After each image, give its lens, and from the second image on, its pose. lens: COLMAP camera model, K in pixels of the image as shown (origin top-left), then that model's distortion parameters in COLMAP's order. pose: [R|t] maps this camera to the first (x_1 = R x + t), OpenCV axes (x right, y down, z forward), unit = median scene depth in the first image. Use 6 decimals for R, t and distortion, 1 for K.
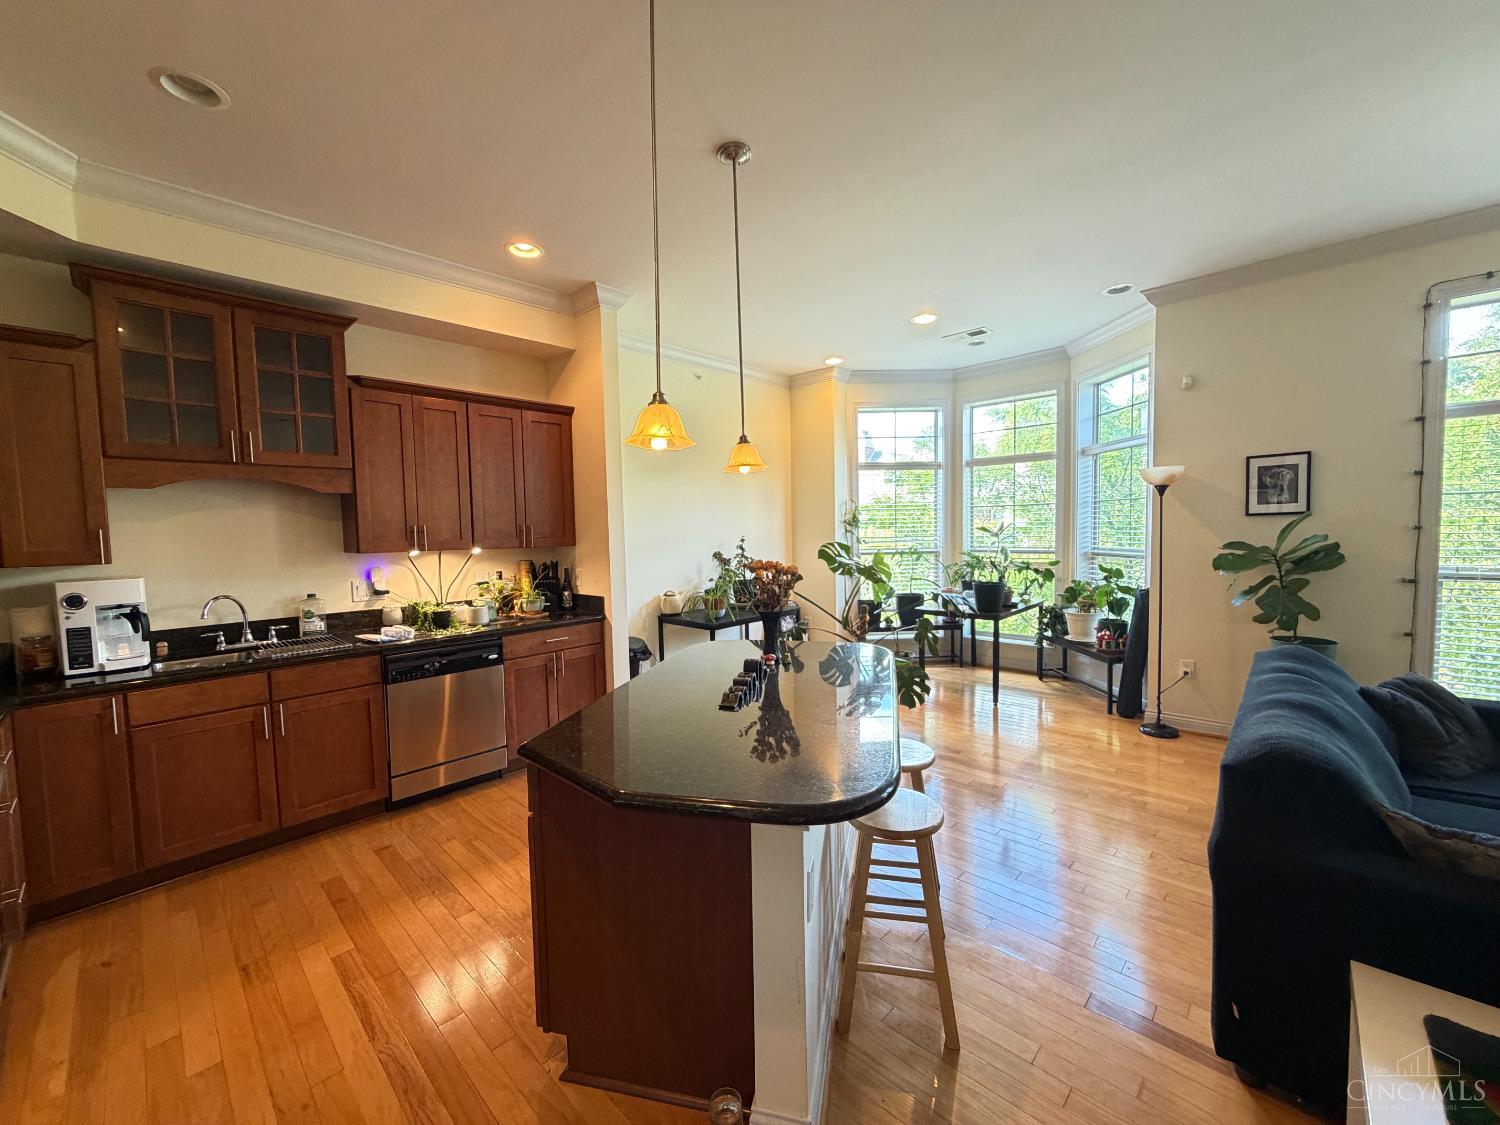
lens RADIAL K [[595.5, 0, 745.7], [0, 595.5, 564.9], [0, 0, 1]] dist [-0.002421, -0.000277]
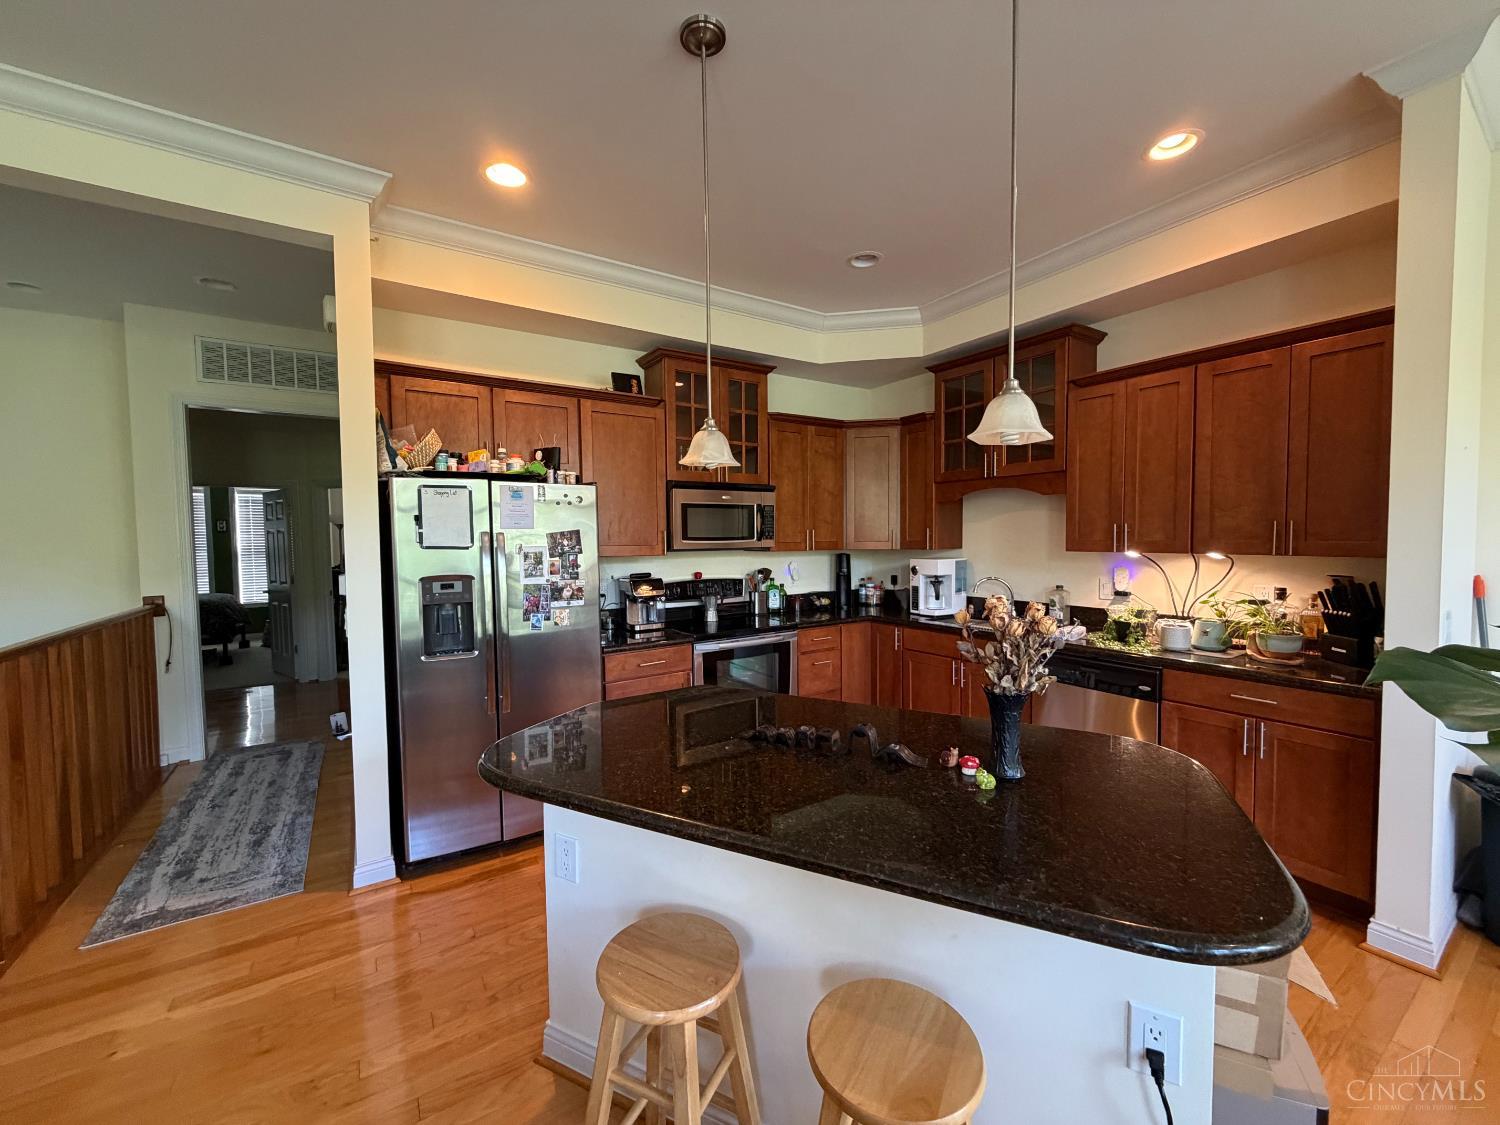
lens RADIAL K [[595.5, 0, 745.7], [0, 595.5, 564.9], [0, 0, 1]] dist [-0.002421, -0.000277]
pose [[-0.220529, 0.072721, -0.972666, 0.454923], [-0.039961, 0.995706, 0.083504, -0.055567], [0.974561, 0.057284, -0.216676, 0.631168]]
